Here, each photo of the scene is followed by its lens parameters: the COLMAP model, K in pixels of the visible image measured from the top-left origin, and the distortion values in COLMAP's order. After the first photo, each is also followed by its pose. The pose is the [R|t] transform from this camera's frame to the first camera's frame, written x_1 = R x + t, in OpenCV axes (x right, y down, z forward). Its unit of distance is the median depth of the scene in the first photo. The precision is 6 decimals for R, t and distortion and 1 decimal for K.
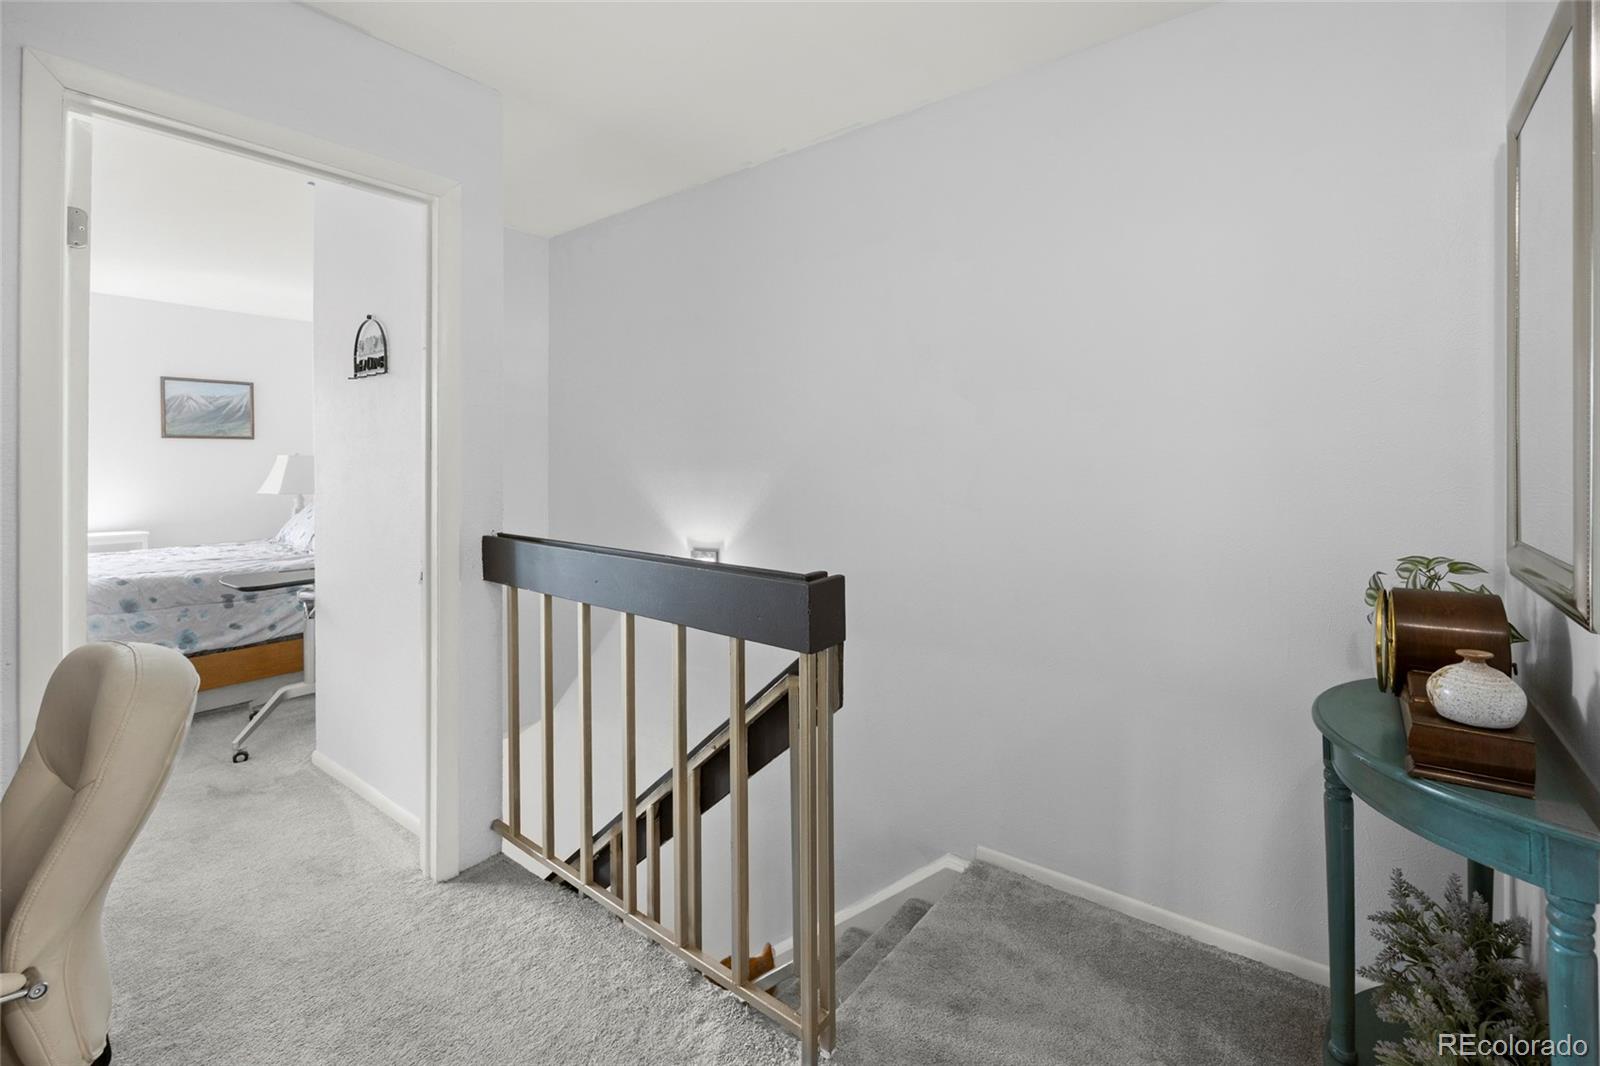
lens RADIAL K [[697.6, 0, 802.9], [0, 697.6, 473.1], [0, 0, 1]] dist [-0.004047, 0.000086]
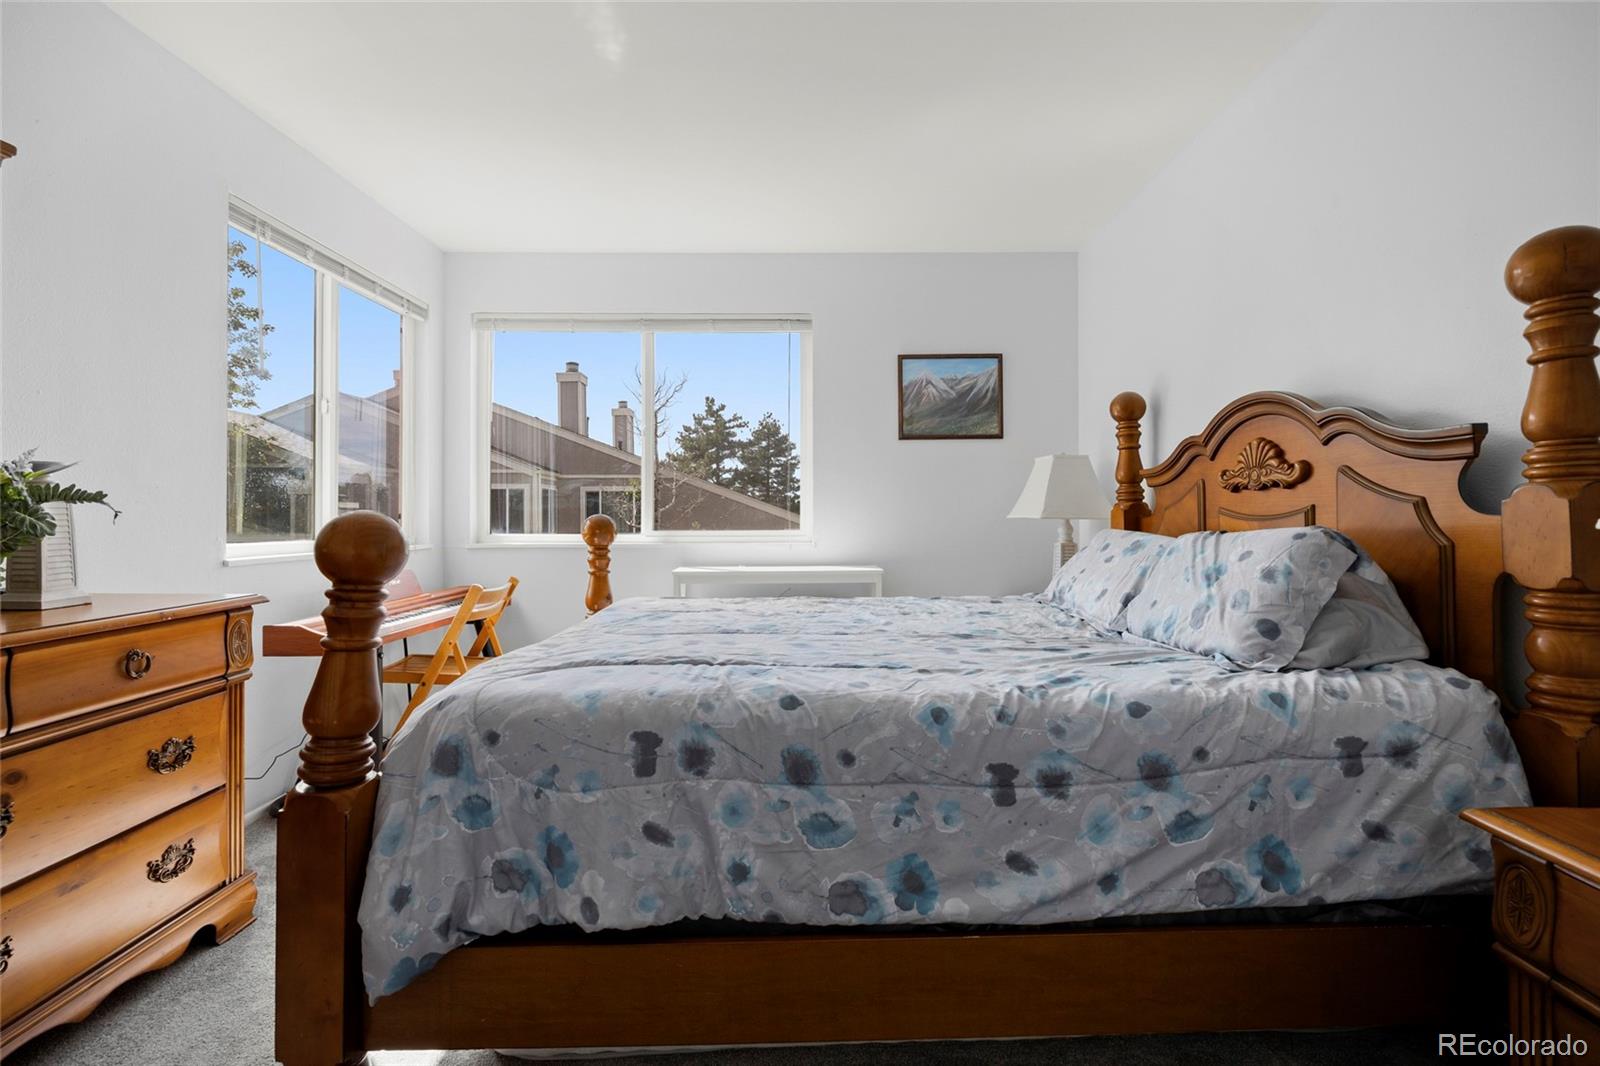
lens RADIAL K [[697.6, 0, 800.9], [0, 697.6, 522.0], [0, 0, 1]] dist [-0.004047, 0.000086]
pose [[0.615497, 0.004909, -0.788124, -0.593636], [-0.005100, 0.999984, 0.002246, 0.048564], [0.788122, 0.002637, 0.615513, 0.680237]]
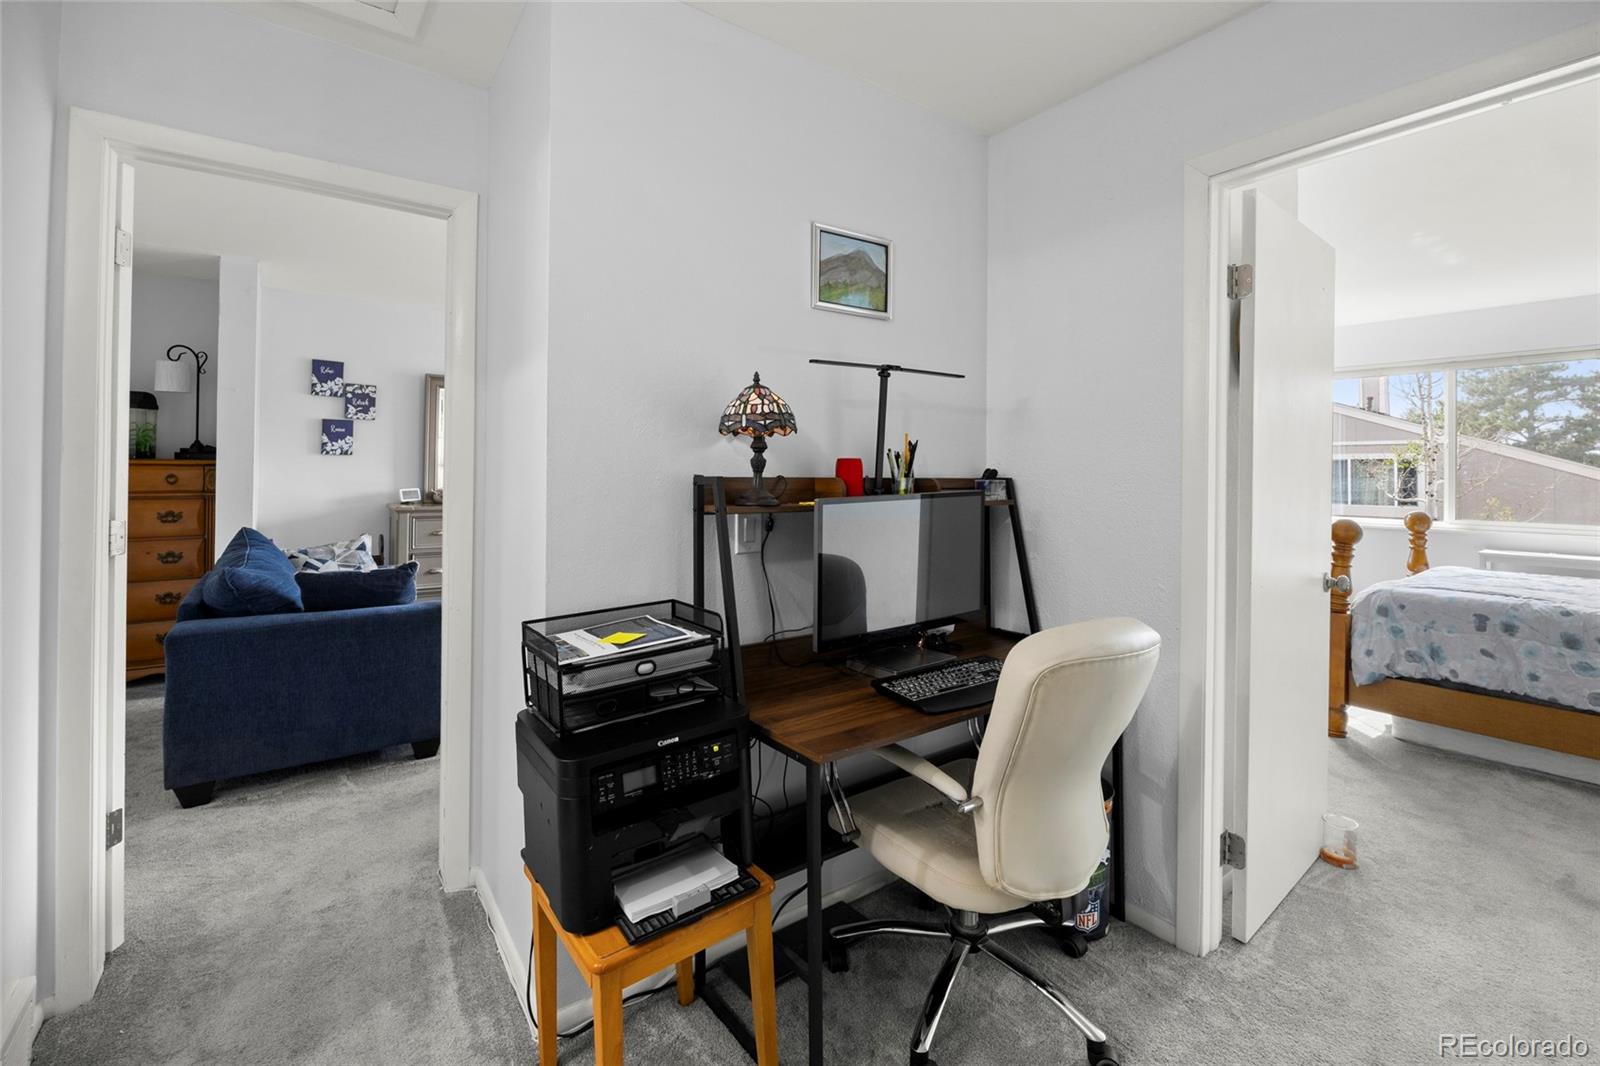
lens RADIAL K [[697.6, 0, 810.0], [0, 697.6, 462.2], [0, 0, 1]] dist [-0.004047, 0.000086]
pose [[-0.256410, -0.018218, -0.966396, 0.129346], [-0.023806, 0.999638, -0.012529, -0.003427], [0.966275, 0.019793, -0.256751, 0.250462]]
